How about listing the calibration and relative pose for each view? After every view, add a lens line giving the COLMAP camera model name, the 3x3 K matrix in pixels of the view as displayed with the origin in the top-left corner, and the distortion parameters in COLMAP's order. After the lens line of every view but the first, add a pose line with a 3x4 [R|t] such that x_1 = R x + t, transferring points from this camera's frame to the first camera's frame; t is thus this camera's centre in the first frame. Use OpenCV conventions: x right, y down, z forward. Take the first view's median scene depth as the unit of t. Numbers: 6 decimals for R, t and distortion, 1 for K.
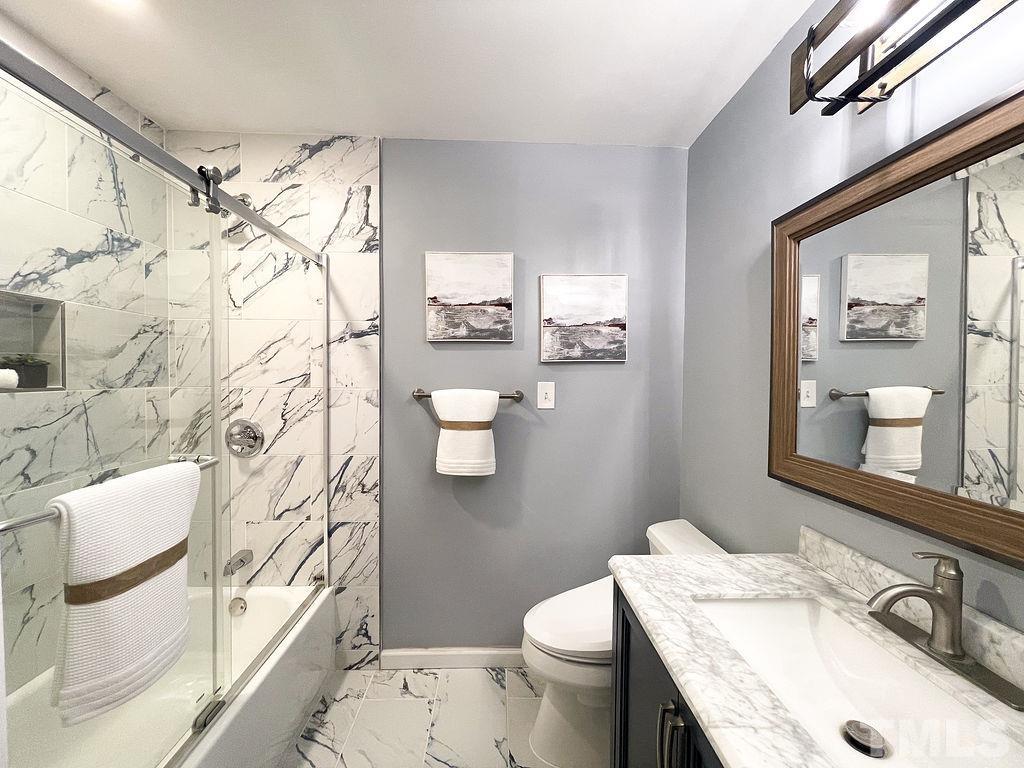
lens RADIAL K [[412.3, 0, 509.7], [0, 412.3, 388.6], [0, 0, 1]] dist [0.001789, -0.000531]
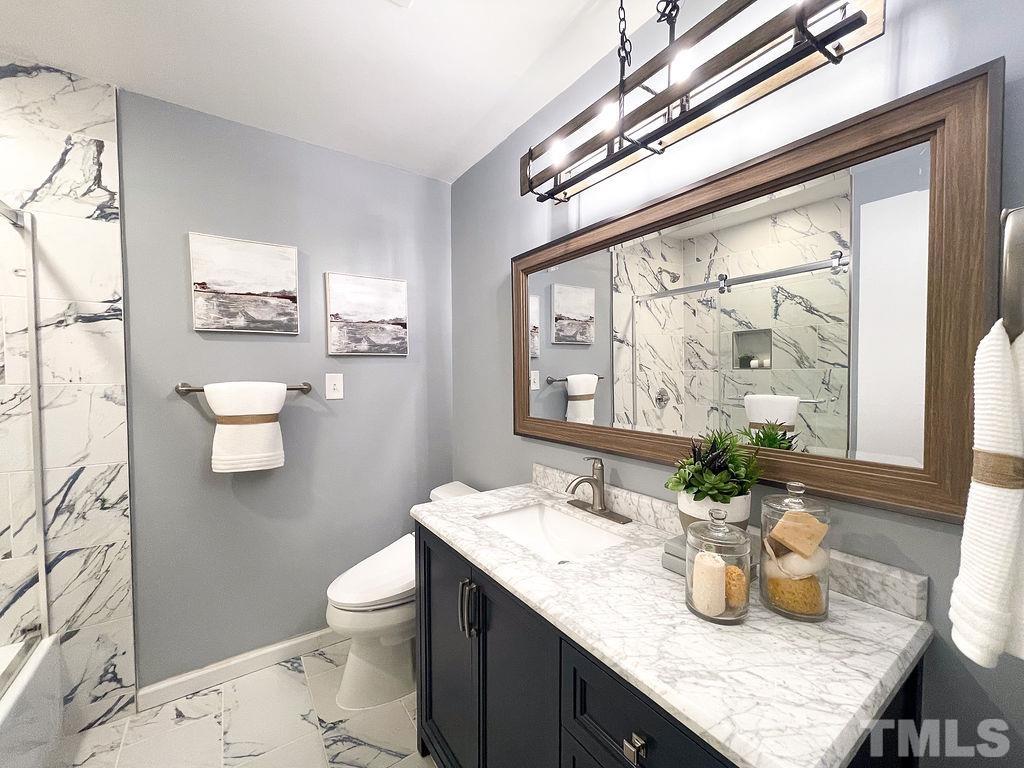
lens RADIAL K [[412.3, 0, 509.7], [0, 412.3, 388.6], [0, 0, 1]] dist [0.001789, -0.000531]
pose [[0.843610, -0.030269, 0.536102, -0.105367], [0.028662, 0.999525, 0.011332, 0.023699], [-0.536190, 0.005806, 0.844077, -0.143494]]
